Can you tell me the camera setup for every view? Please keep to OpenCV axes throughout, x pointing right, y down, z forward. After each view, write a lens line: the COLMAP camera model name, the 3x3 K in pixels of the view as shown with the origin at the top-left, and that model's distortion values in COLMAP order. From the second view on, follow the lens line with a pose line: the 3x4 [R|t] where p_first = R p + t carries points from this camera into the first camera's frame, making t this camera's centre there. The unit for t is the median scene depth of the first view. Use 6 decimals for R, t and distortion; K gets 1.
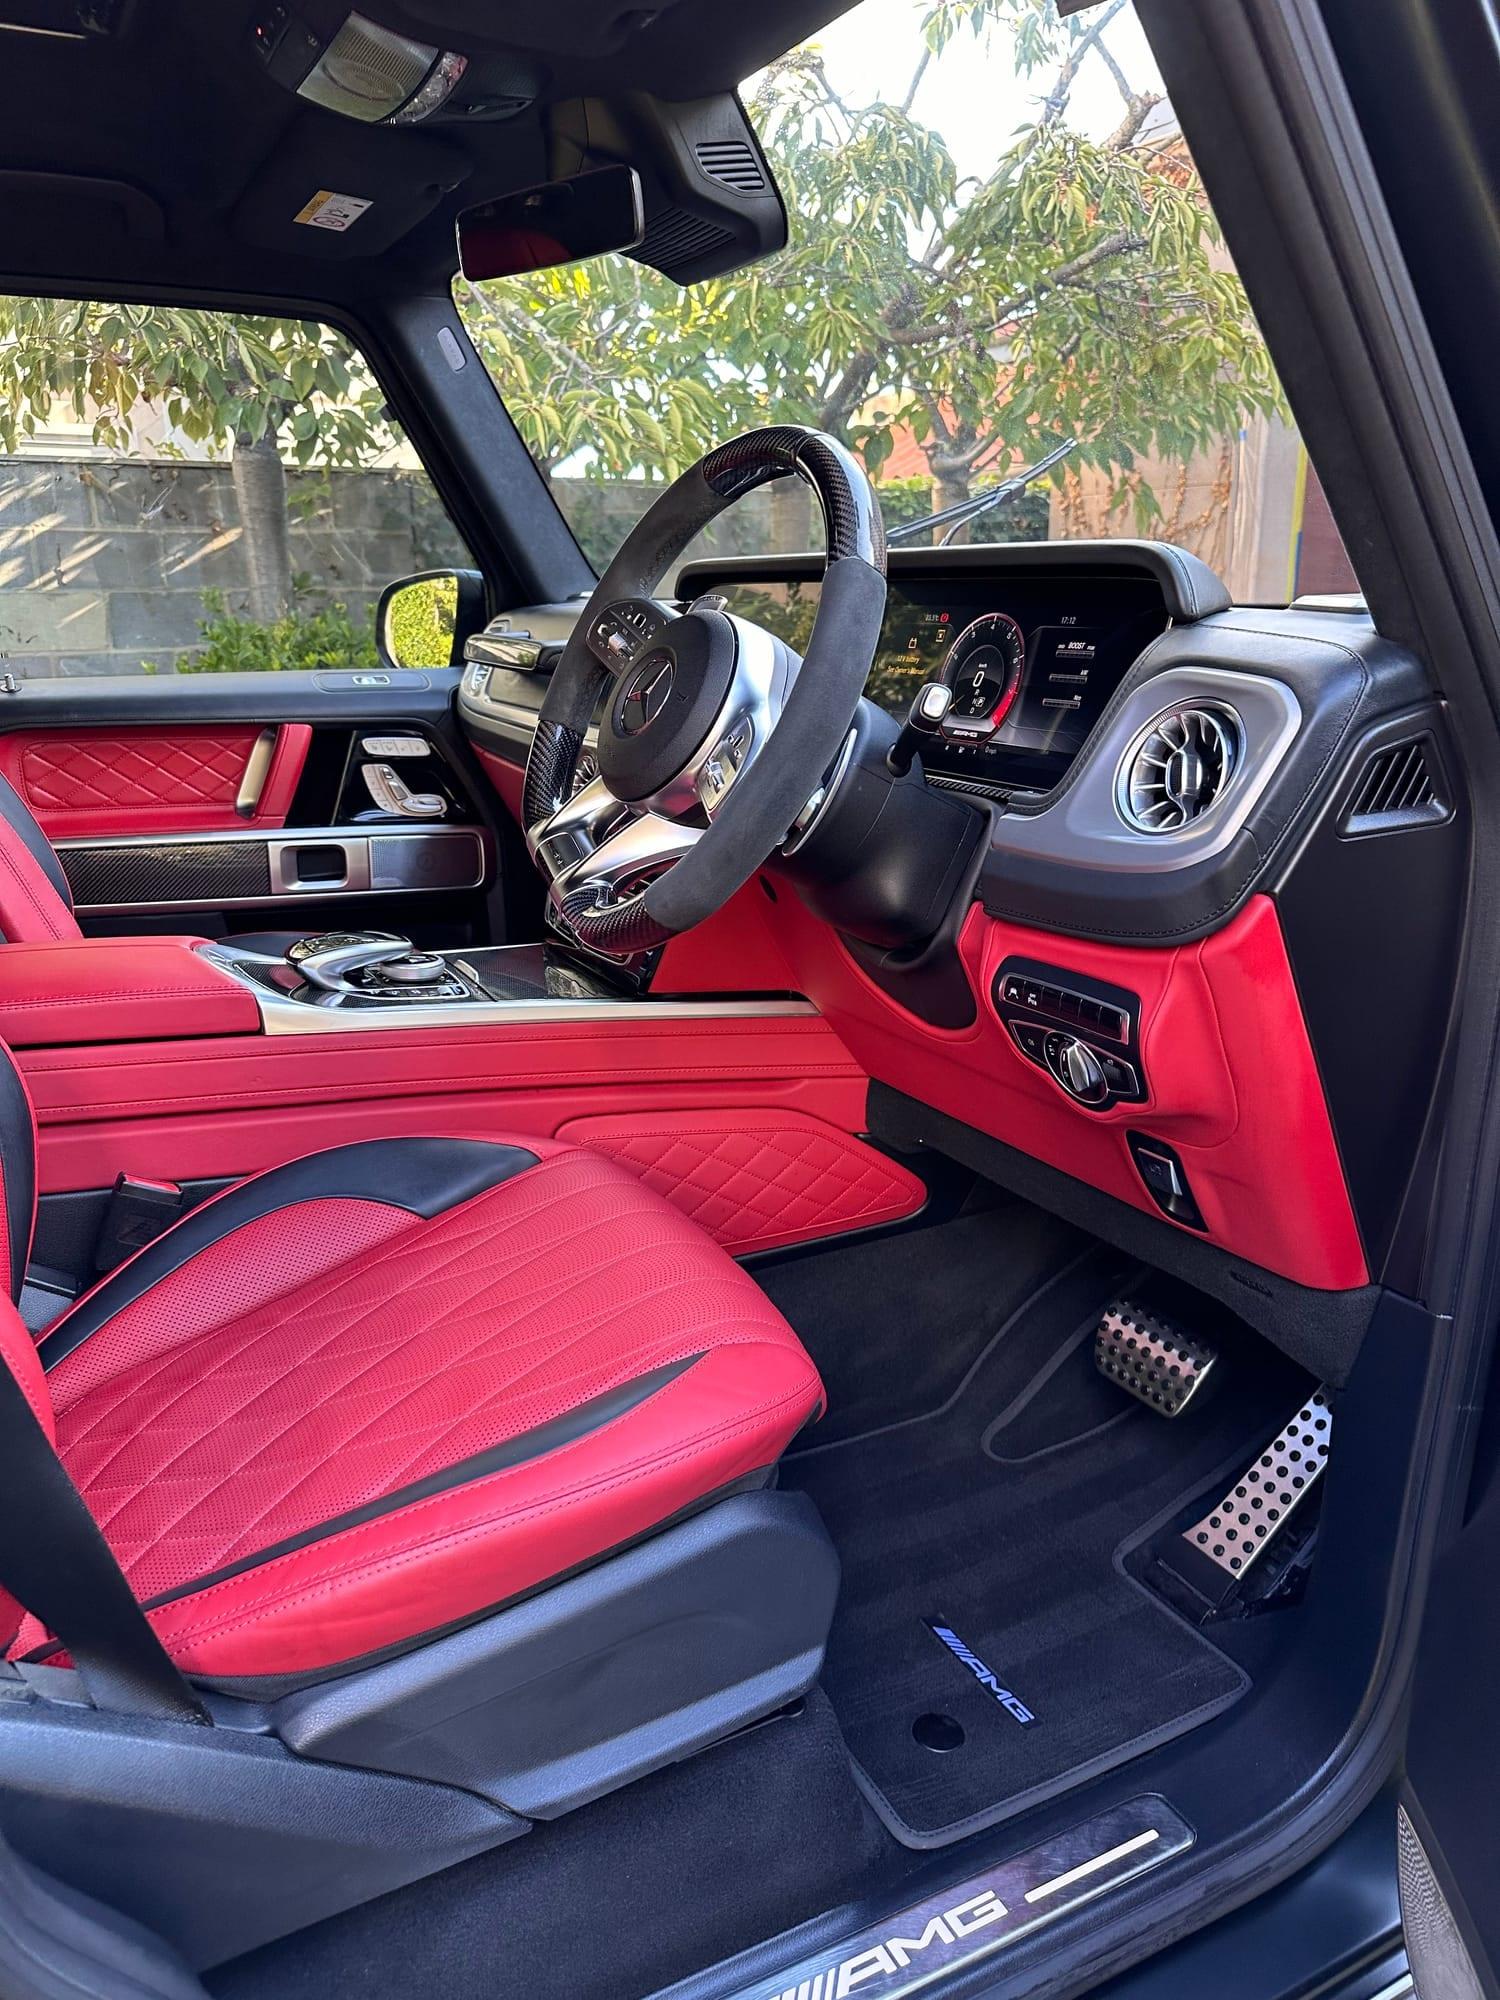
lens RADIAL K [[1407.2, 0, 734.2], [0, 1407.2, 1010.4], [0, 0, 1]] dist [0.110709, -0.191839]
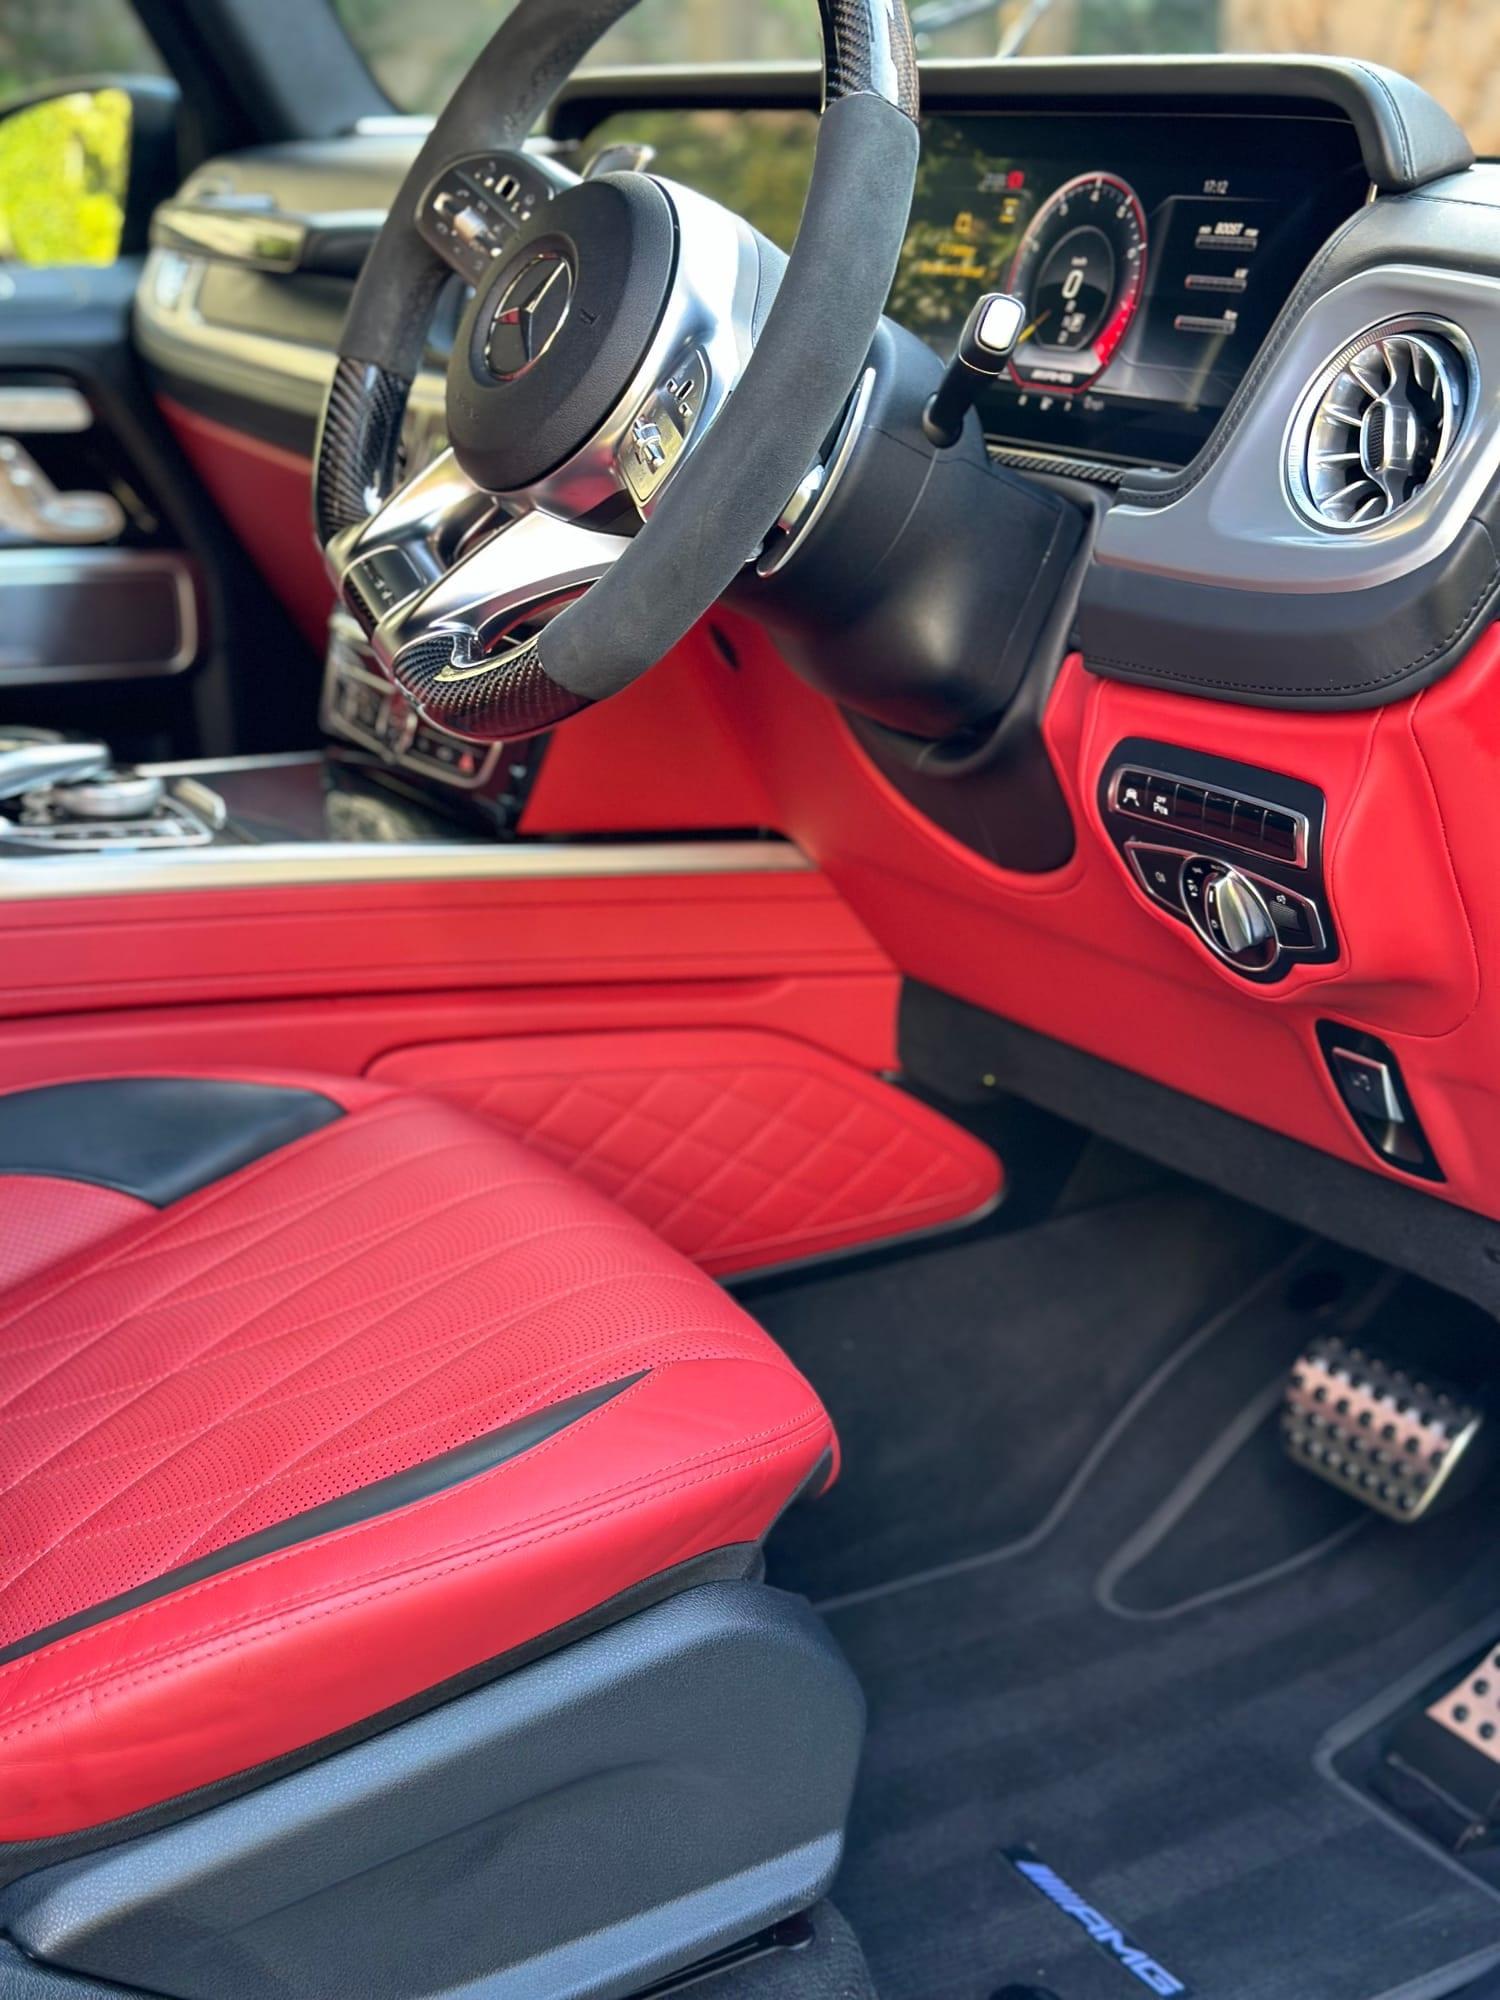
lens RADIAL K [[2785.5, 0, 754.7], [0, 2785.5, 1030.9], [0, 0, 1]] dist [0.107078, -0.056995]
pose [[0.998814, -0.017758, 0.045329, -0.023202], [0.016263, 0.999318, 0.033156, 0.043320], [-0.045887, -0.032379, 0.998422, -0.204244]]
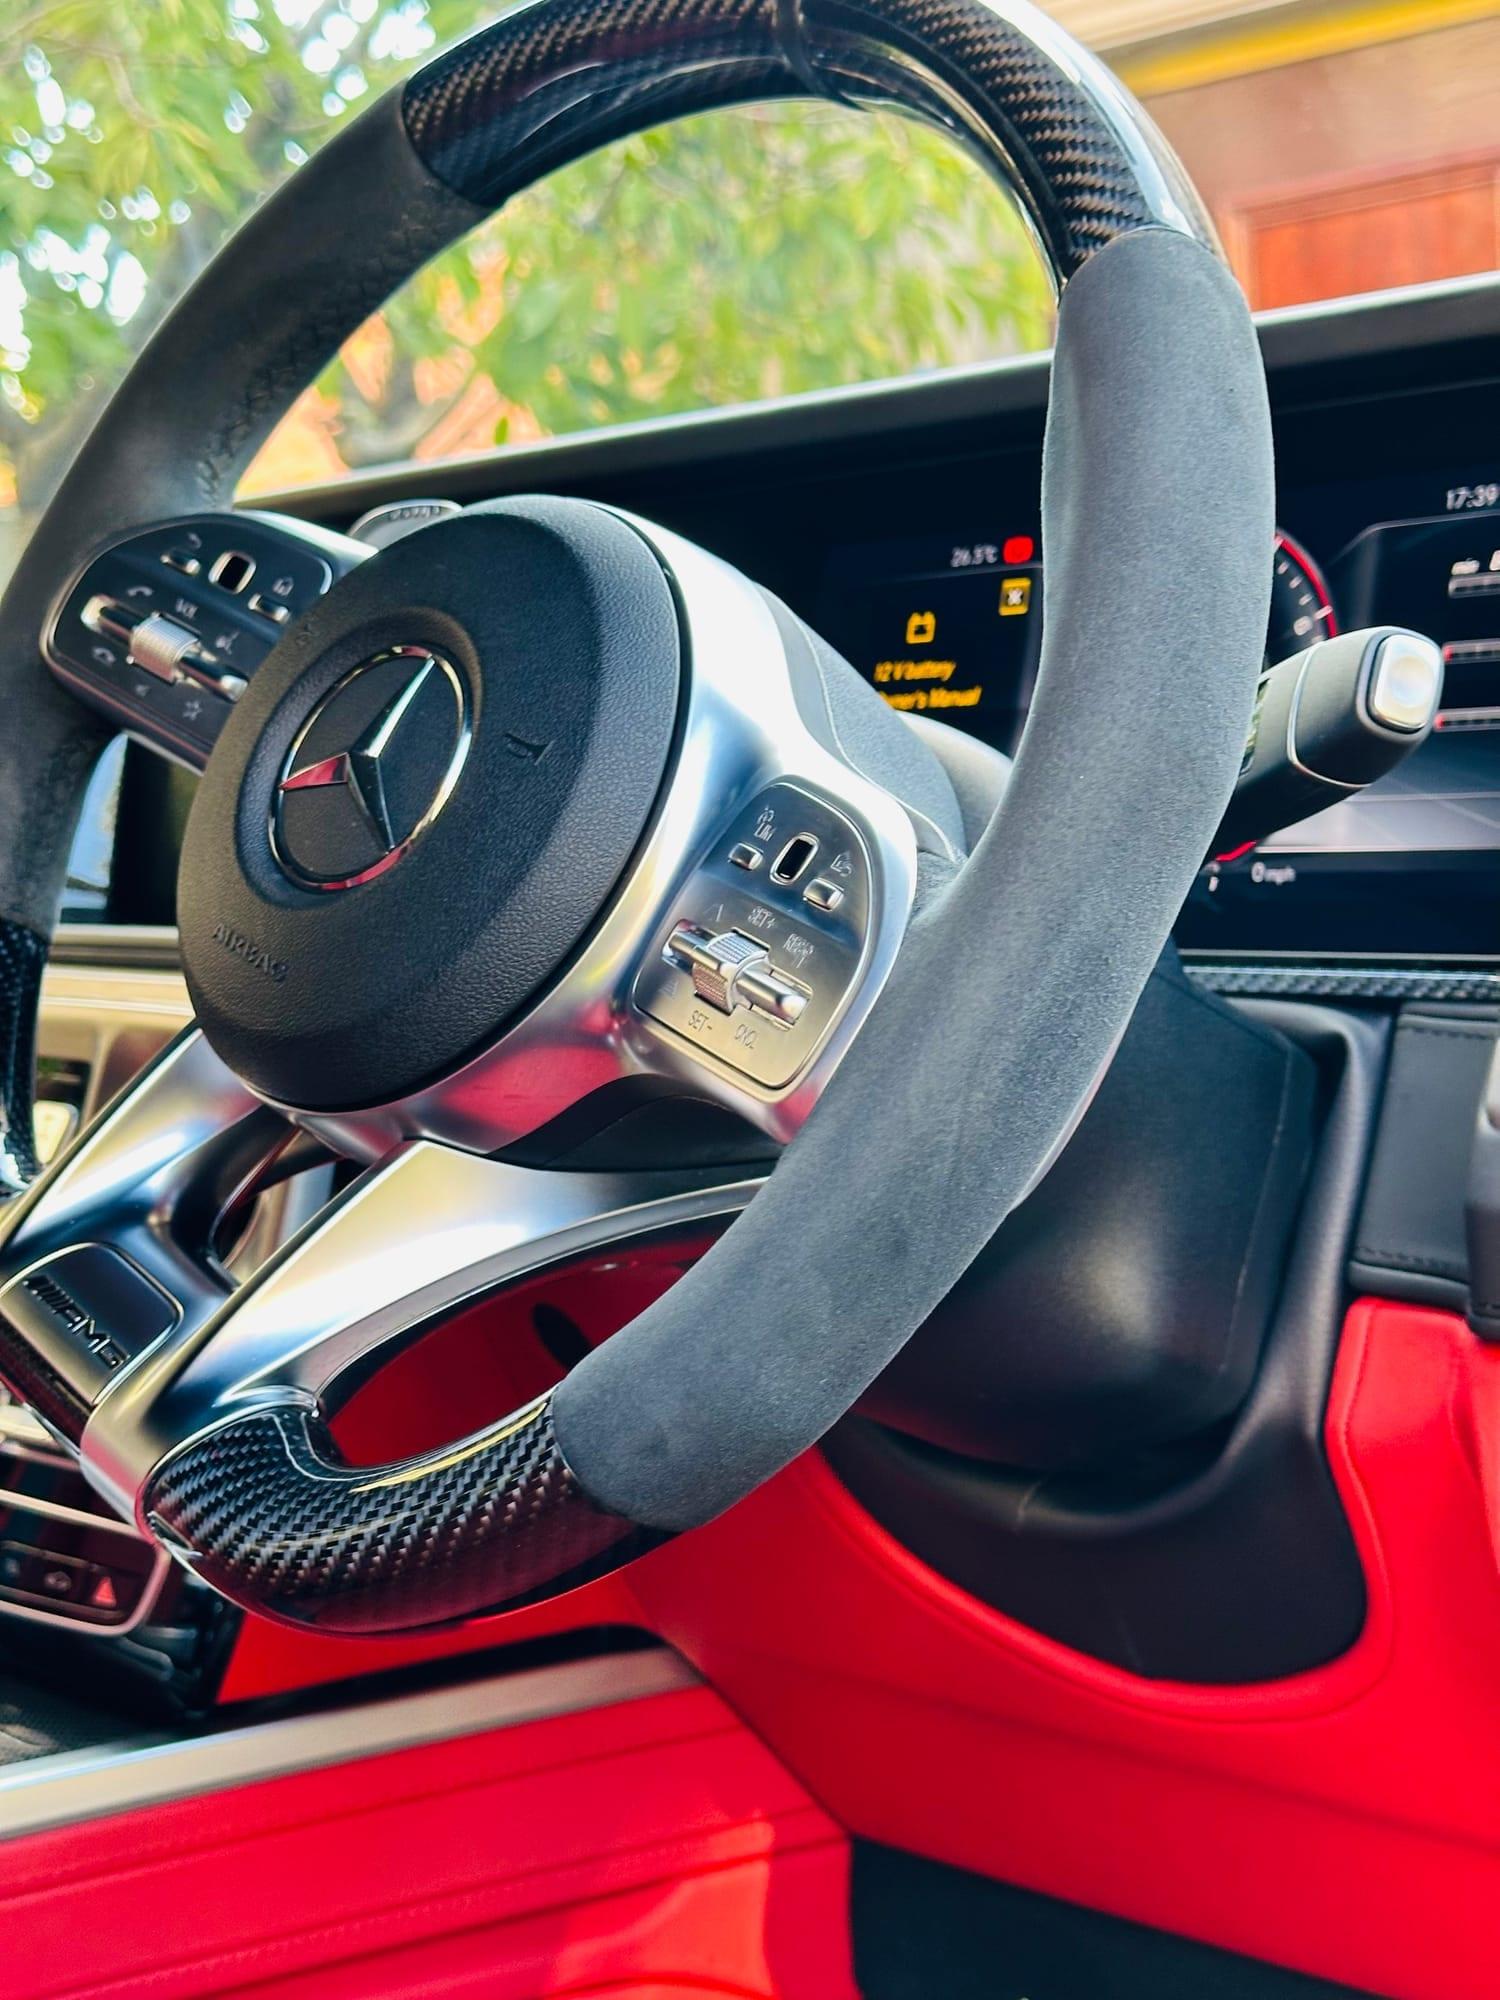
lens RADIAL K [[2874.8, 0, 766.8], [0, 2874.8, 1039.0], [0, 0, 1]] dist [0.076050, -0.068401]
pose [[0.953061, -0.096718, 0.286915, -0.153169], [0.146398, 0.976677, -0.157065, -0.051227], [-0.265032, 0.191696, 0.944992, 0.375734]]
